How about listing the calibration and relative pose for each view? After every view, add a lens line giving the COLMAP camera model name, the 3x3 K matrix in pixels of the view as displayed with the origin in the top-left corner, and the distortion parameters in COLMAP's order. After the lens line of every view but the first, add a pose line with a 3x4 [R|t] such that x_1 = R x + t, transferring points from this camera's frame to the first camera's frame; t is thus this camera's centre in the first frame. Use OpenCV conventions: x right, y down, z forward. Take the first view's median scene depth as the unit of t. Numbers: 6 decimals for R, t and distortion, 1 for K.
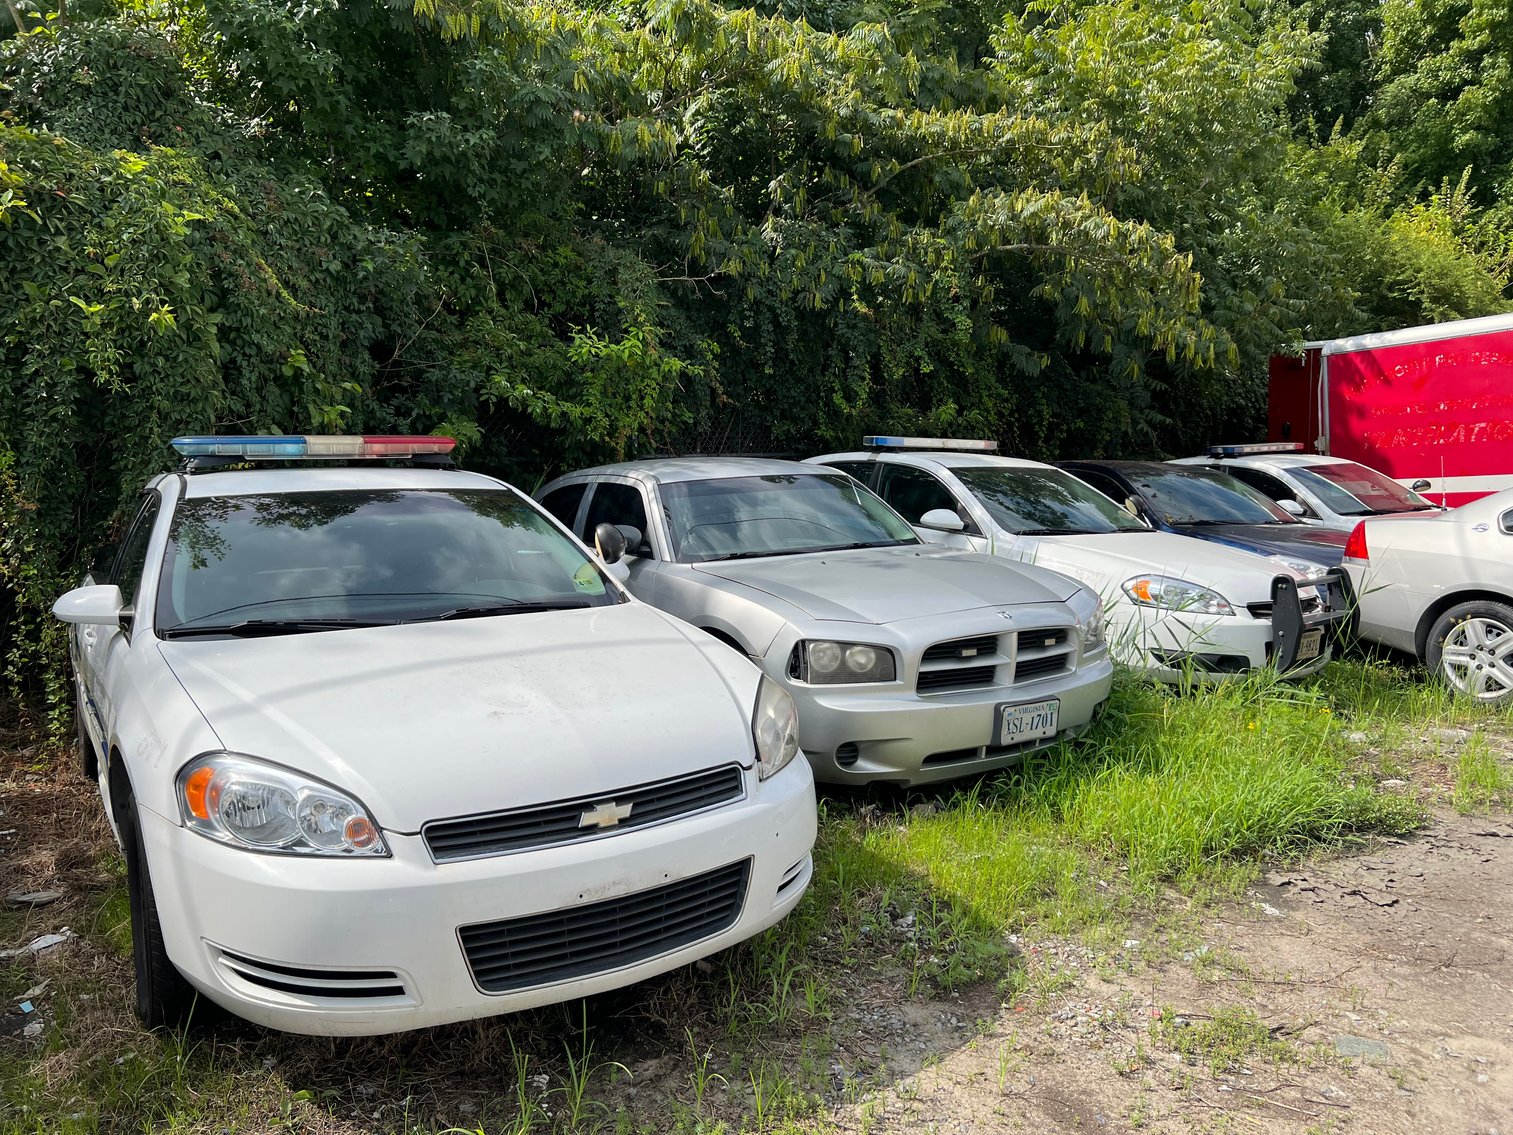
lens RADIAL K [[1138.2, 0, 755.7], [0, 1138.2, 567.2], [0, 0, 1]] dist [0.011795, 0.003479]
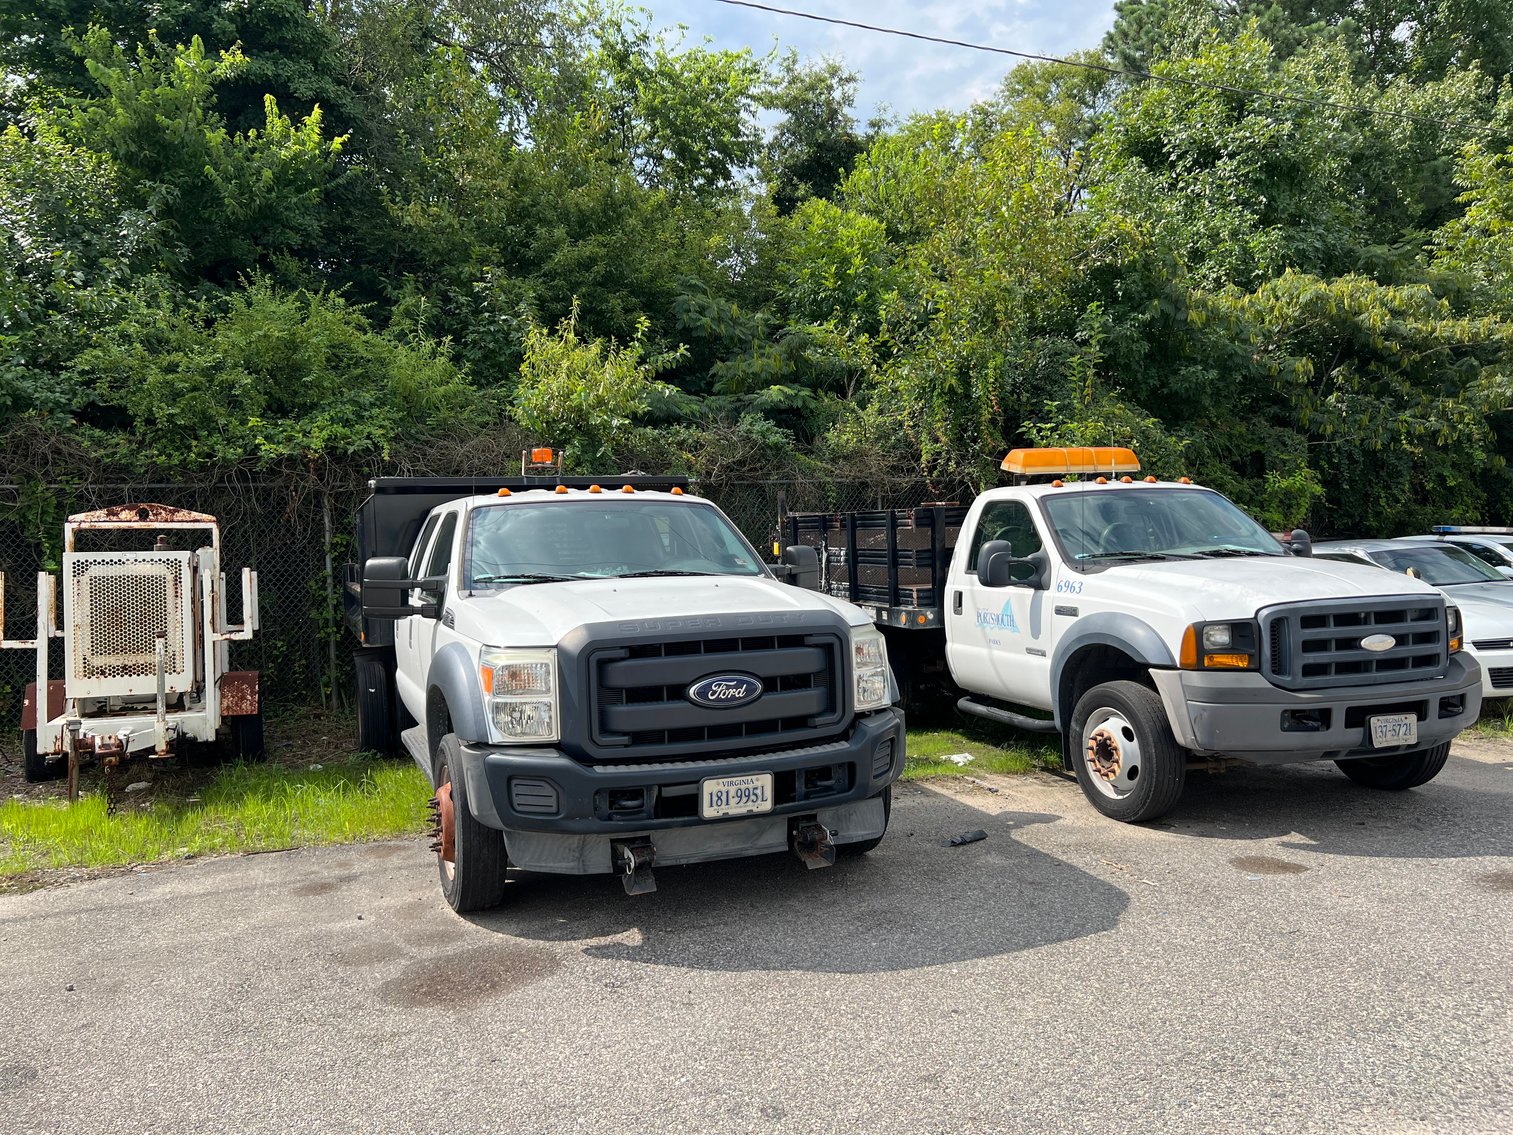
lens RADIAL K [[1138.2, 0, 756.9], [0, 1138.2, 567.4], [0, 0, 1]] dist [0.011795, 0.003479]
pose [[0.971421, -0.007647, -0.237241, -0.429823], [-0.010093, 0.997246, -0.073472, 0.074710], [0.237149, 0.073766, 0.968669, -0.807853]]
